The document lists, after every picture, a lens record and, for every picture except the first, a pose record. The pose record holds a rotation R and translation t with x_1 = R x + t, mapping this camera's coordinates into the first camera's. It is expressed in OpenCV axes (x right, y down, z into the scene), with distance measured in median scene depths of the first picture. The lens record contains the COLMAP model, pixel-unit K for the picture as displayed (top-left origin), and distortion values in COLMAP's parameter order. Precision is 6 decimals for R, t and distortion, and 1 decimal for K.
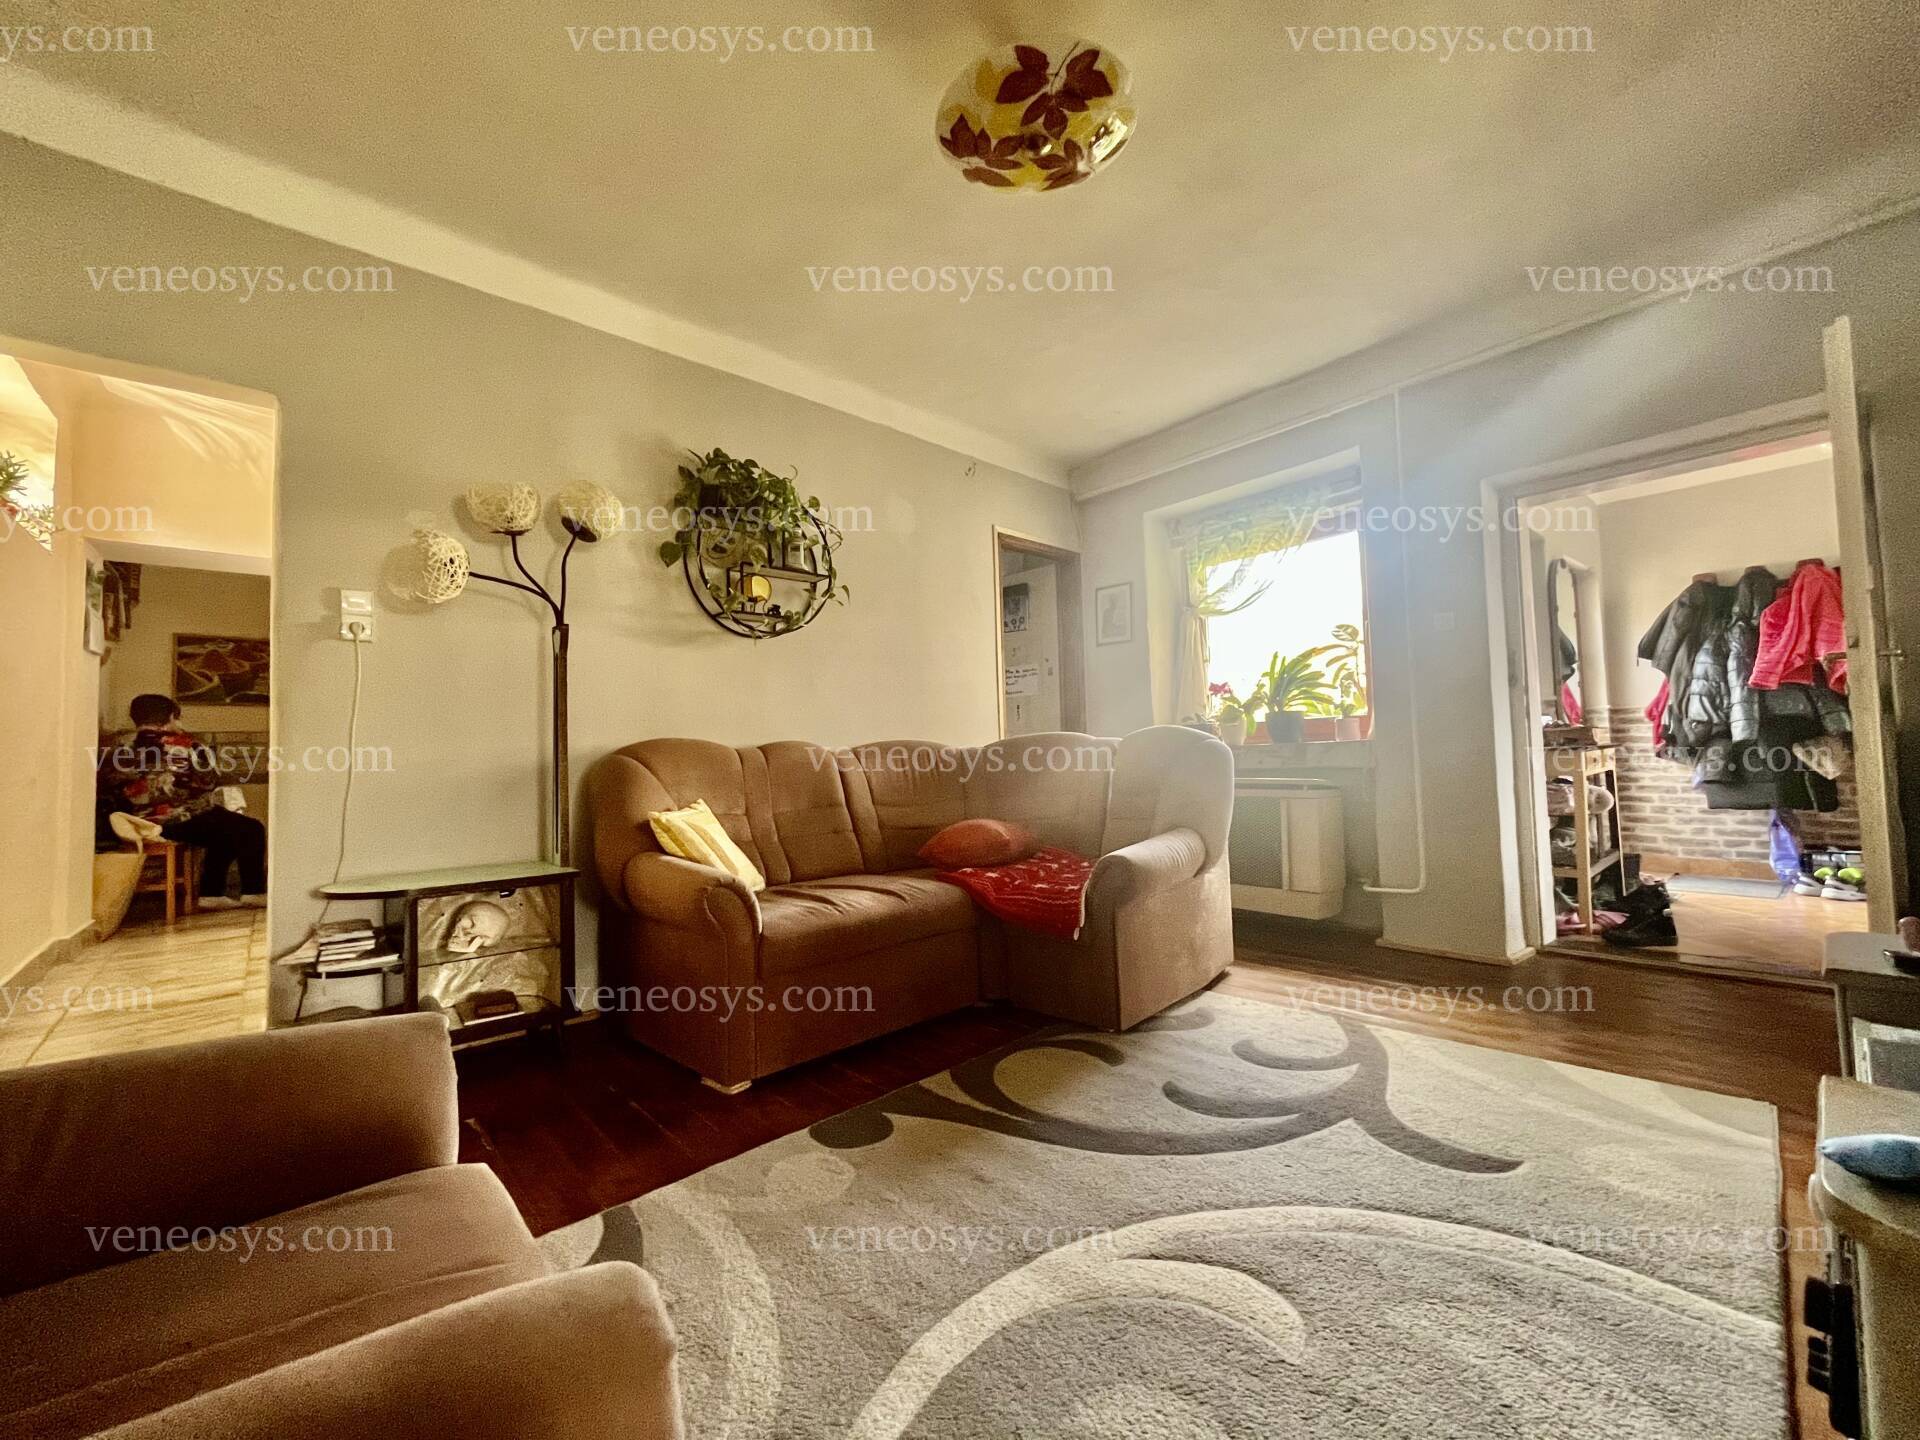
lens RADIAL K [[772.6, 0, 960.0], [0, 772.6, 720.0], [0, 0, 1]] dist [-0.005336, 0.000193]
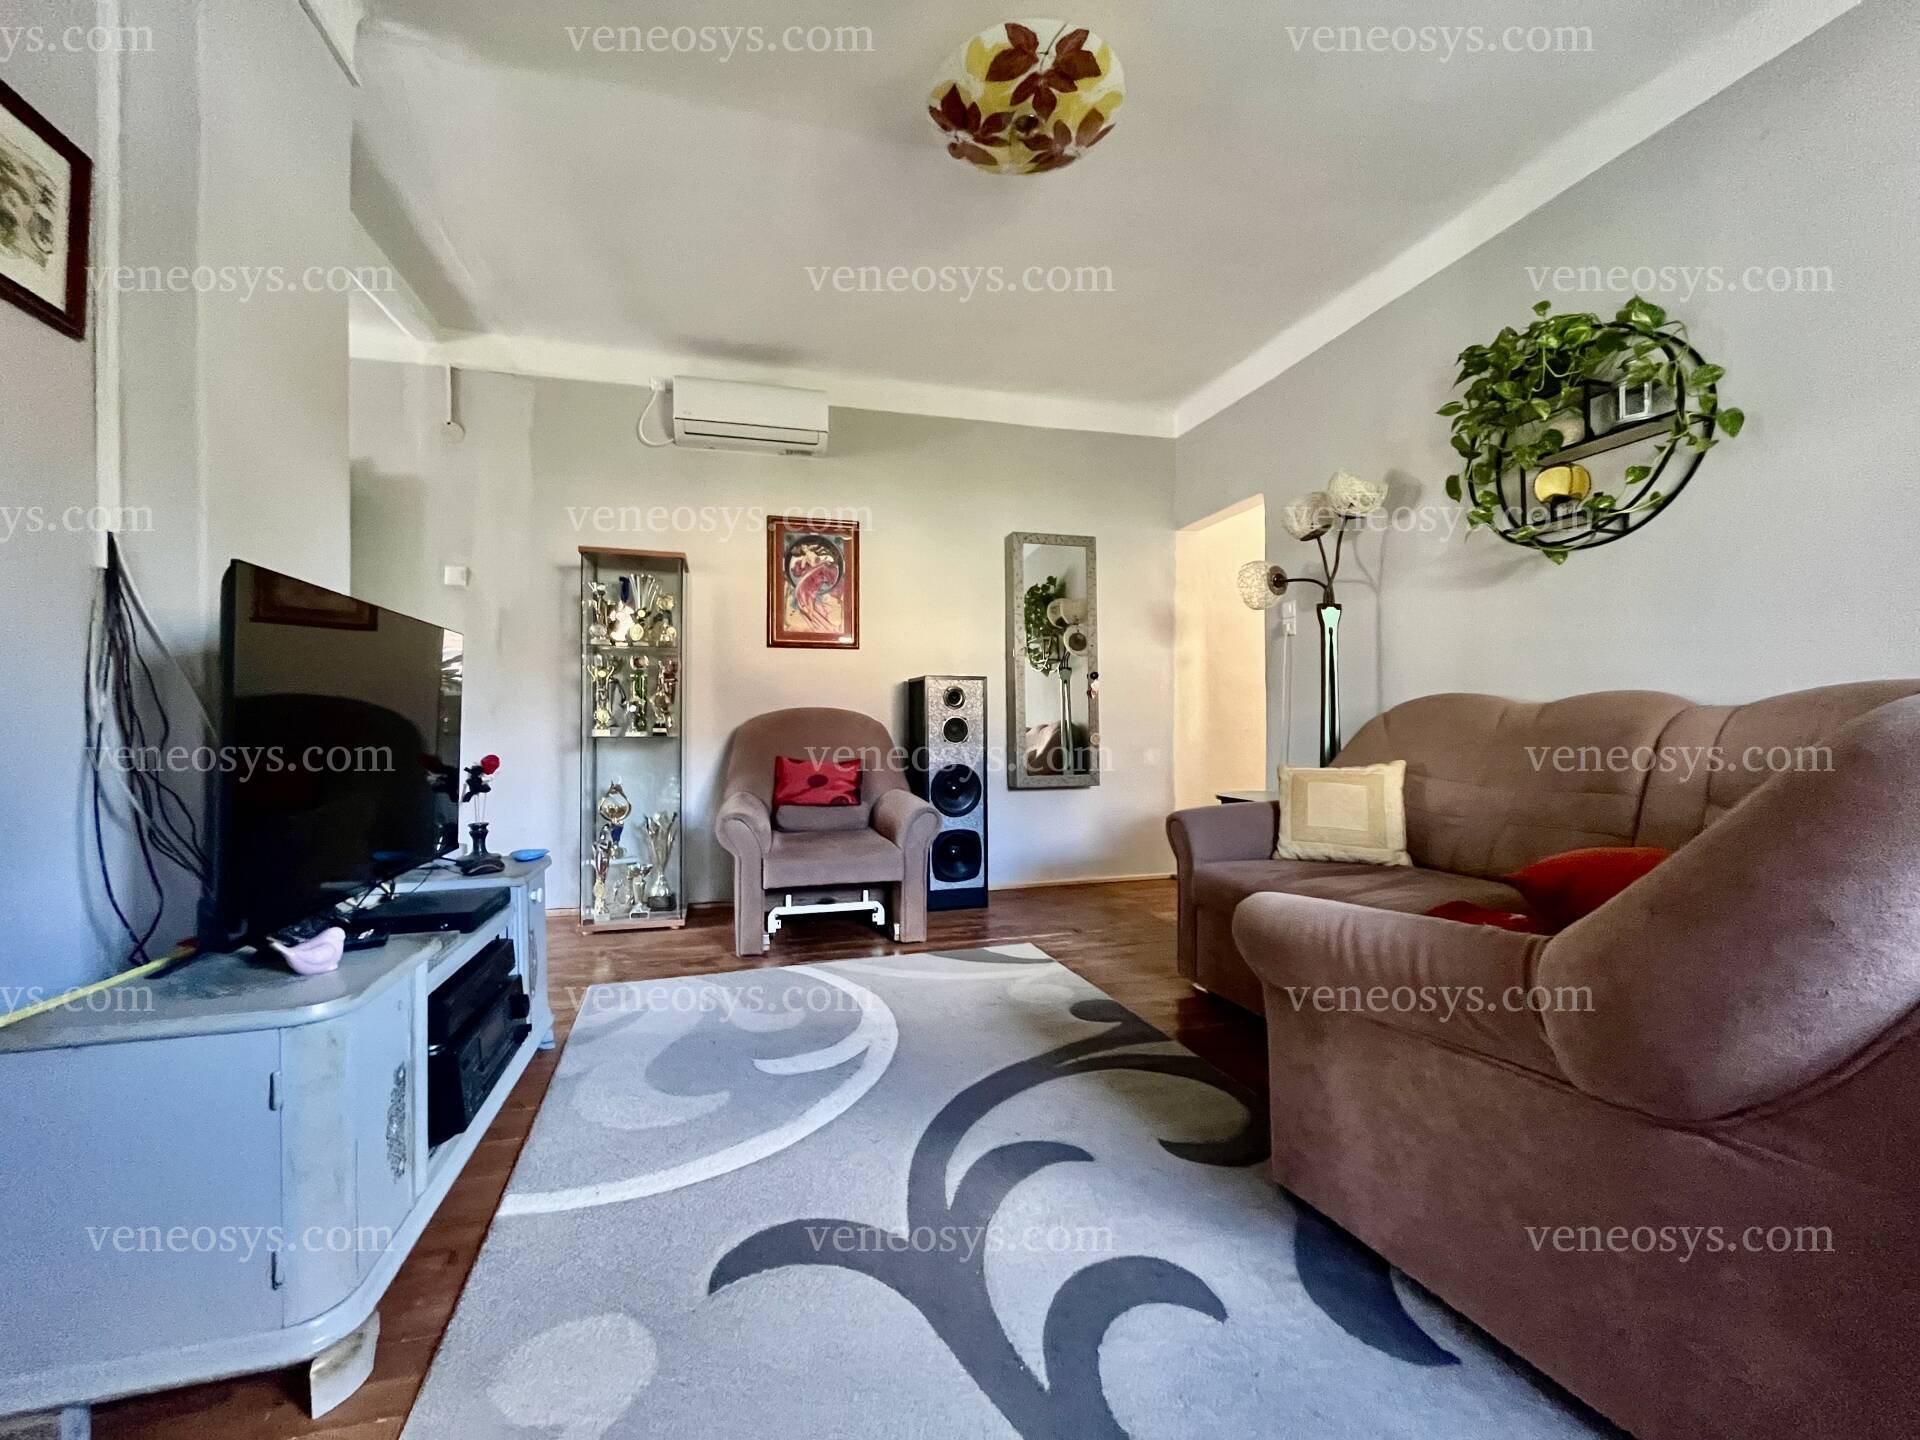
lens RADIAL K [[772.6, 0, 960.0], [0, 772.6, 720.0], [0, 0, 1]] dist [-0.005336, 0.000193]
pose [[-0.424450, 0.027224, -0.905042, 1.072788], [0.060247, 0.998182, 0.001771, 0.026010], [0.903445, -0.053775, -0.425318, 1.307419]]
